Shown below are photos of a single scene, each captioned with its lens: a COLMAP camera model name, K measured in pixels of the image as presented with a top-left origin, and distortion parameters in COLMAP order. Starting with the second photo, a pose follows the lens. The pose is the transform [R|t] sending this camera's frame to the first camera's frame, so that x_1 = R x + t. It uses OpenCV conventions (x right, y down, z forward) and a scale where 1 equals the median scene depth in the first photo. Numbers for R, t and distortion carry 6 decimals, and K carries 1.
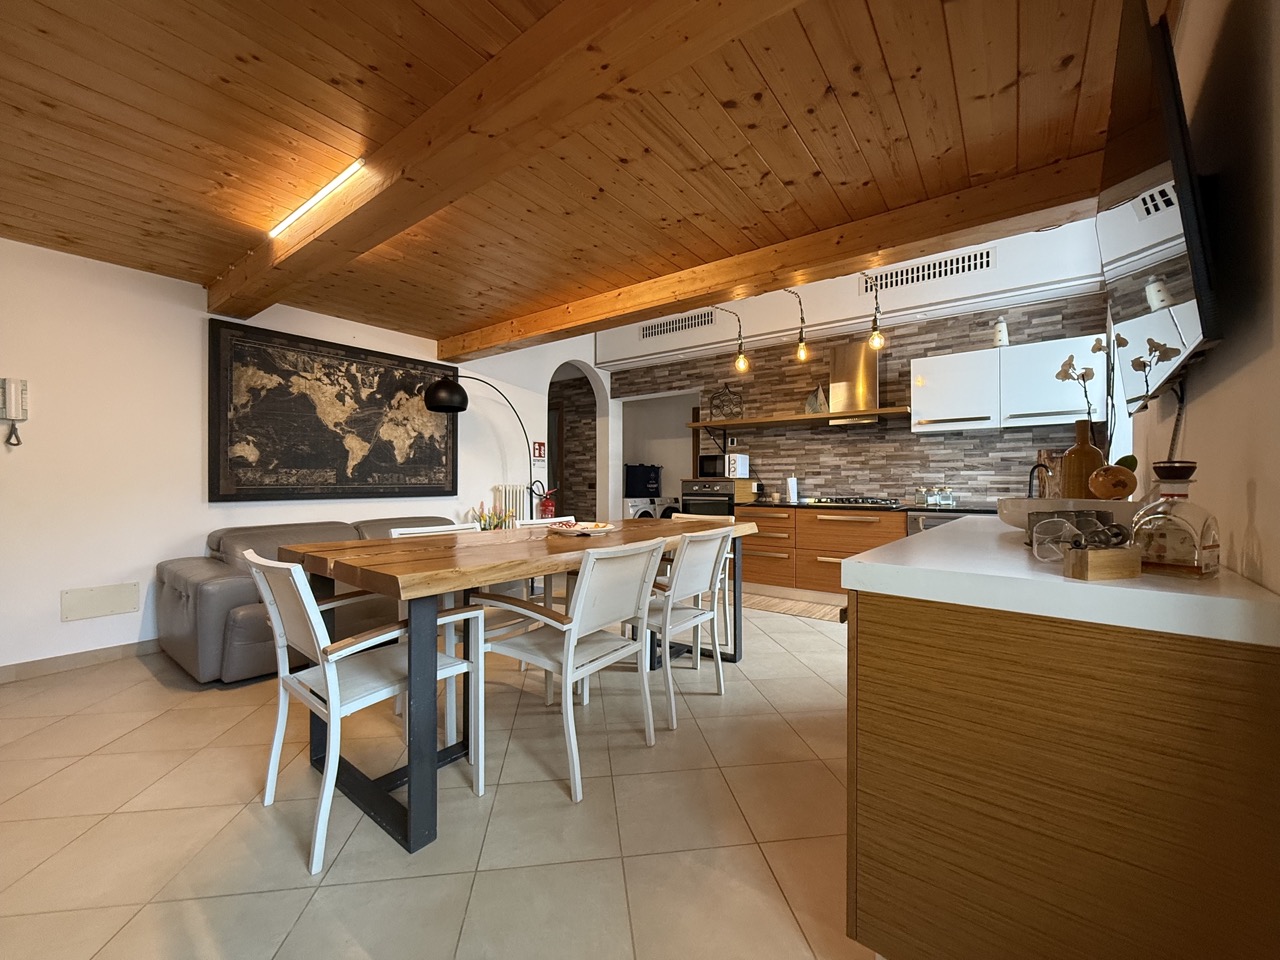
lens RADIAL K [[506.0, 0, 643.7], [0, 506.0, 481.2], [0, 0, 1]] dist [-0.000687, -0.000008]
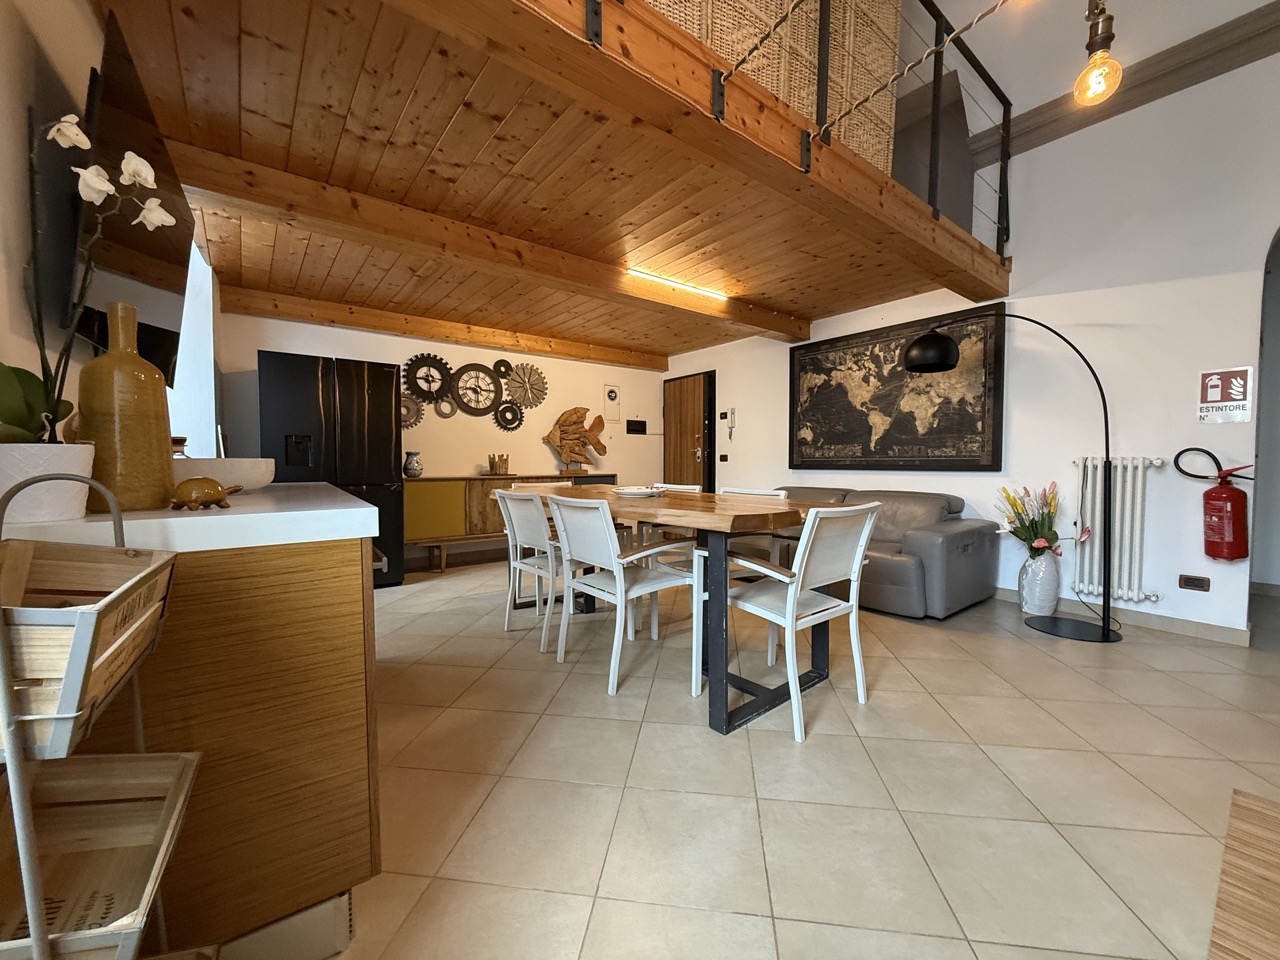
lens RADIAL K [[506.0, 0, 643.7], [0, 506.0, 481.2], [0, 0, 1]] dist [-0.000687, -0.000008]
pose [[-0.263308, 0.034547, -0.964093, 0.603491], [-0.000709, 0.999351, 0.036004, 0.019154], [0.964712, 0.010163, -0.263113, 0.807896]]
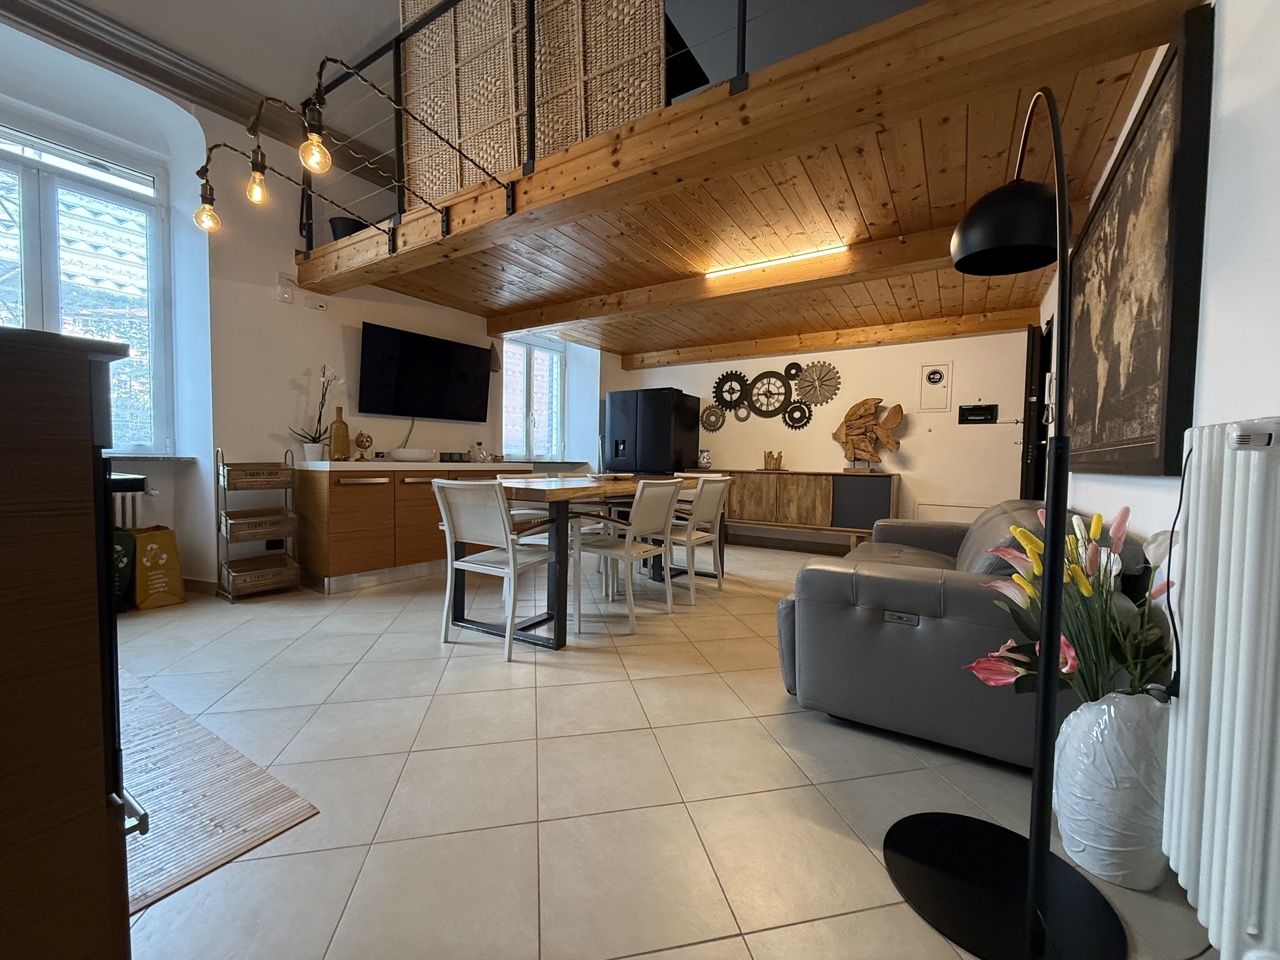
lens RADIAL K [[506.0, 0, 643.7], [0, 506.0, 481.2], [0, 0, 1]] dist [-0.000687, -0.000008]
pose [[-0.996124, -0.016368, -0.086426, -0.041010], [-0.019934, 0.998978, 0.040557, 0.030106], [0.085674, 0.042122, -0.995432, 1.467431]]
